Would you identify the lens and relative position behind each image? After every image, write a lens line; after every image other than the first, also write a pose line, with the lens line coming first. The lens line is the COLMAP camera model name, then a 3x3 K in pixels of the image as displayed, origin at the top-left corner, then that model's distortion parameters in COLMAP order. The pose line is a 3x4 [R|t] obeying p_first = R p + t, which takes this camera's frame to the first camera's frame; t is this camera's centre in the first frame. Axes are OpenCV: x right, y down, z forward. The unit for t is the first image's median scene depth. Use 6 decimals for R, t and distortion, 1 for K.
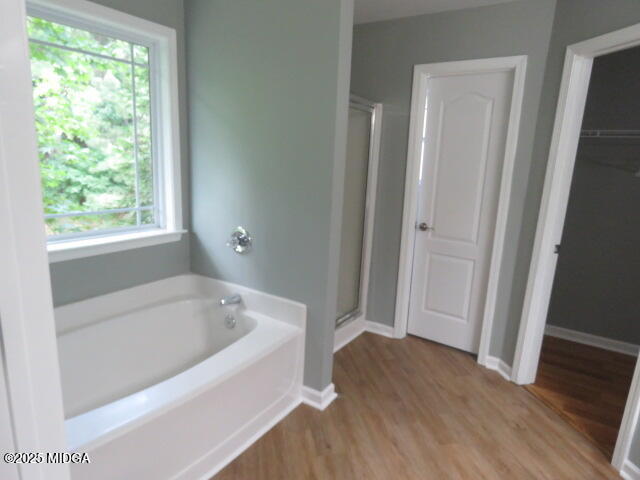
lens RADIAL K [[404.8, 0, 319.2], [0, 404.8, 241.0], [0, 0, 1]] dist [-0.011680, 0.000438]
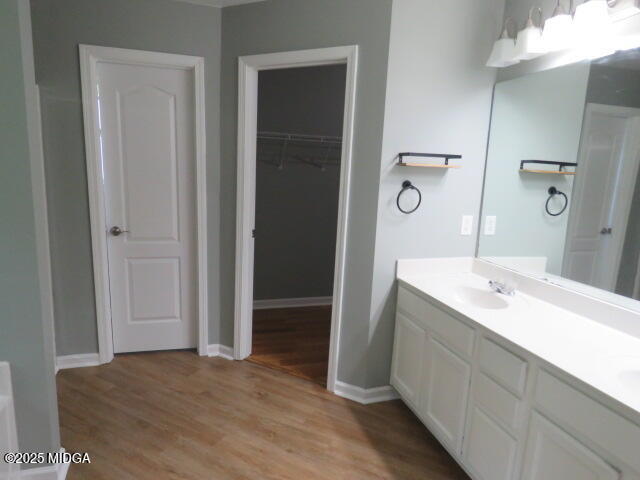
lens RADIAL K [[404.8, 0, 318.6], [0, 404.8, 240.2], [0, 0, 1]] dist [-0.011680, 0.000438]
pose [[0.631785, -0.152888, 0.759917, -0.171817], [0.143164, 0.986505, 0.079451, -0.027343], [-0.761808, 0.058597, 0.645147, 0.109023]]
